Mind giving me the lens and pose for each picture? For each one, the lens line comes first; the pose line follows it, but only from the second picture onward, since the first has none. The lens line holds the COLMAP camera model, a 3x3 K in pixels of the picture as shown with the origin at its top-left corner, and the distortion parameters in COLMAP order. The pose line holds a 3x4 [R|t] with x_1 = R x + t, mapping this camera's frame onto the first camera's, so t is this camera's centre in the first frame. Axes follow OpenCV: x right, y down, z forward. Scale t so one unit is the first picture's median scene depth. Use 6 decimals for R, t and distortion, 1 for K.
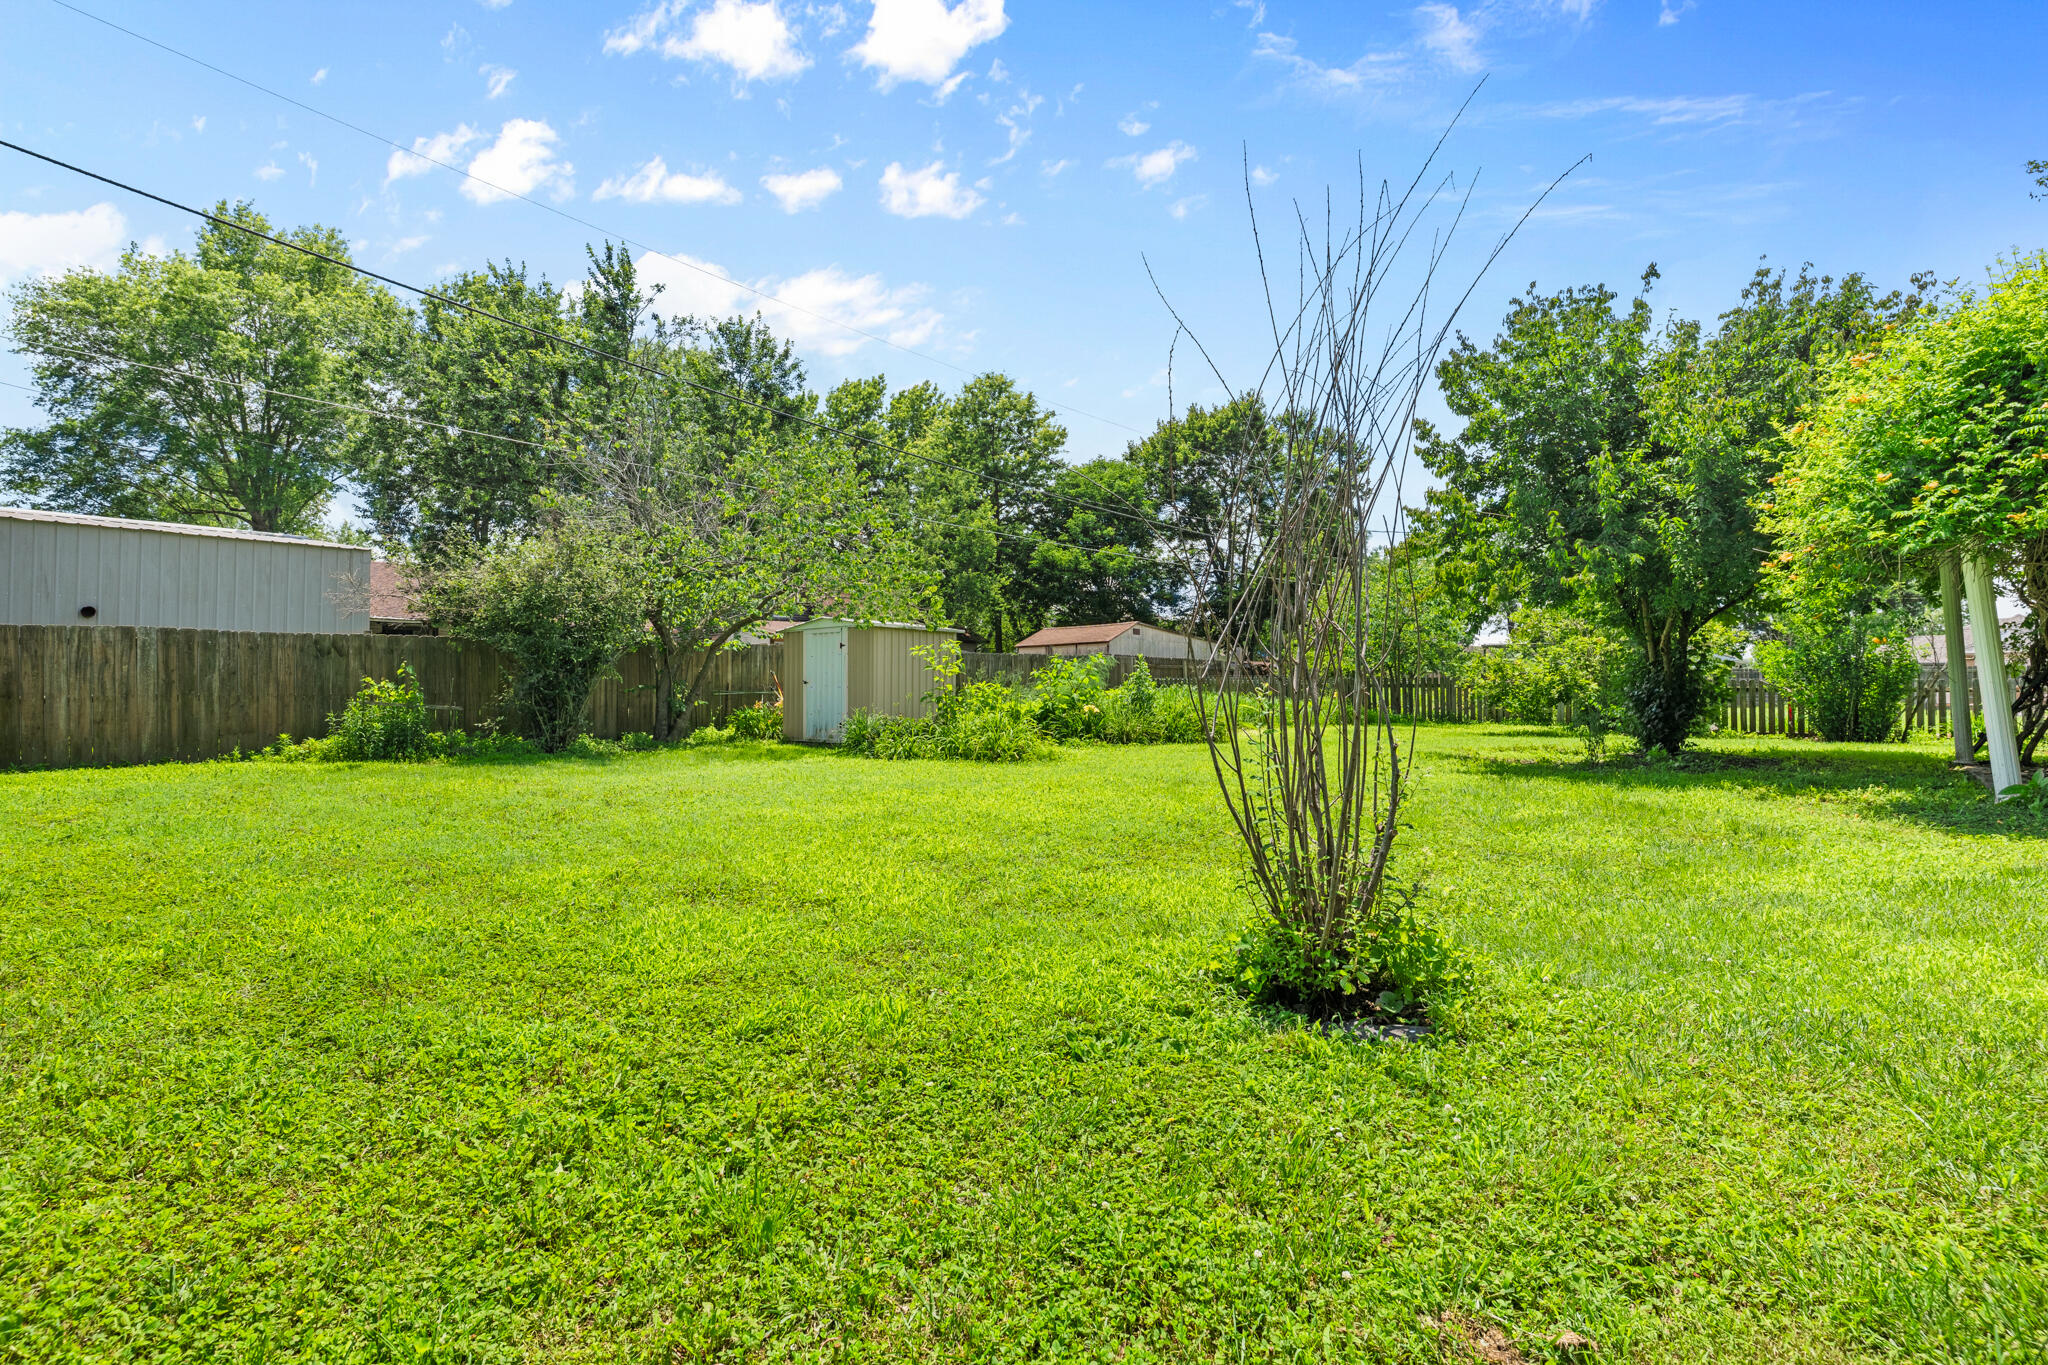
lens RADIAL K [[974.1, 0, 1021.4], [0, 974.1, 676.0], [0, 0, 1]] dist [0.000682, 0.000921]
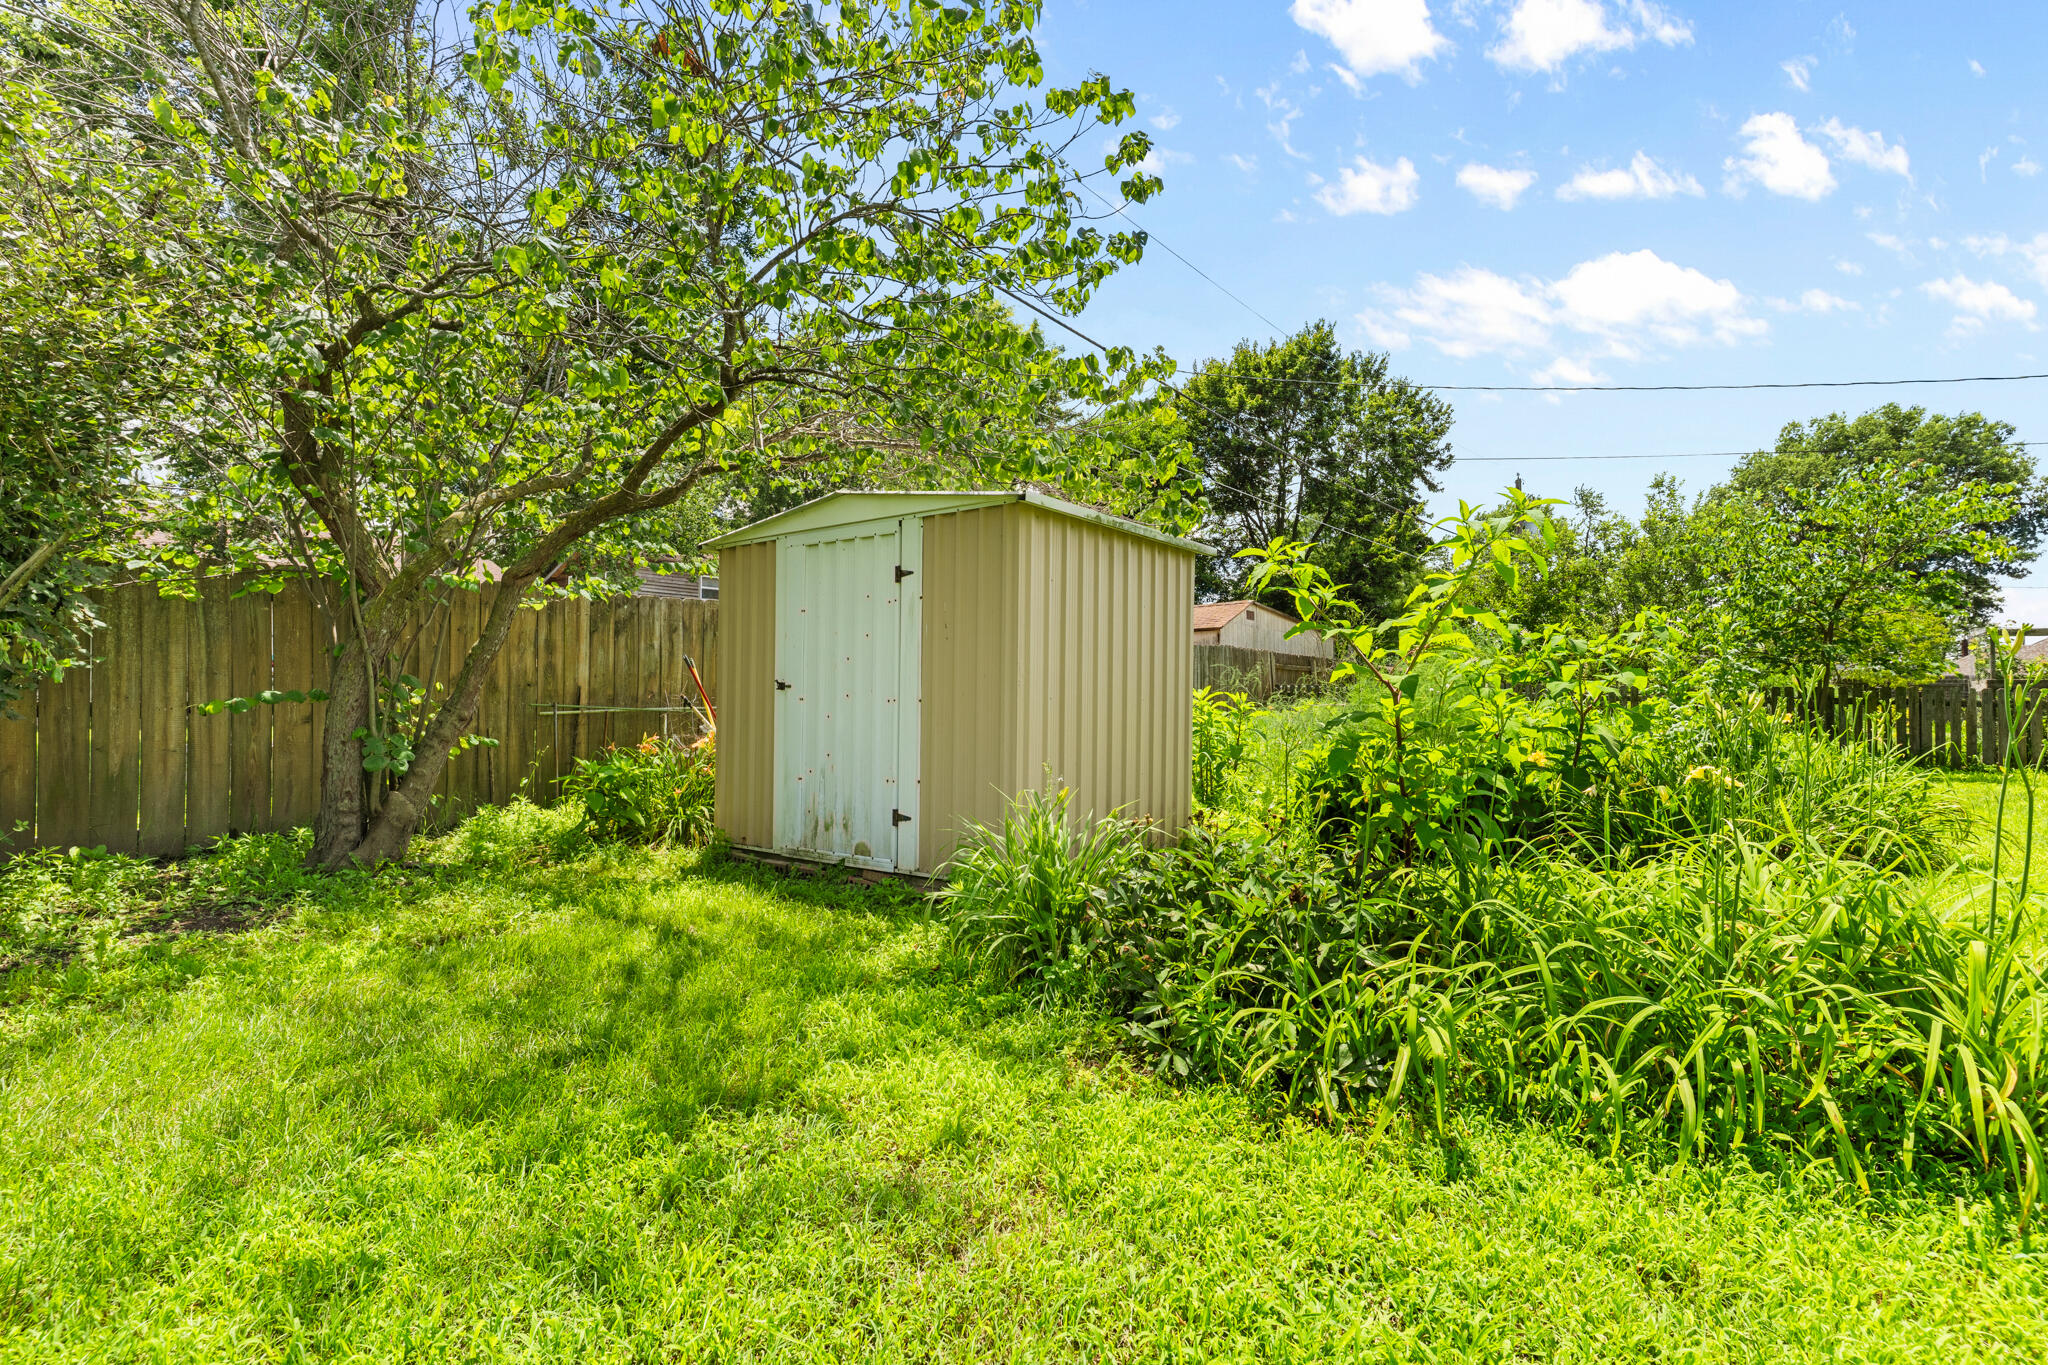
lens RADIAL K [[974.1, 0, 1027.3], [0, 974.1, 683.7], [0, 0, 1]] dist [0.000682, 0.000921]
pose [[0.997356, 0.006459, 0.072381, -0.149860], [-0.006482, 0.999979, 0.000077, 0.004788], [-0.072379, -0.000546, 0.997377, 0.607214]]
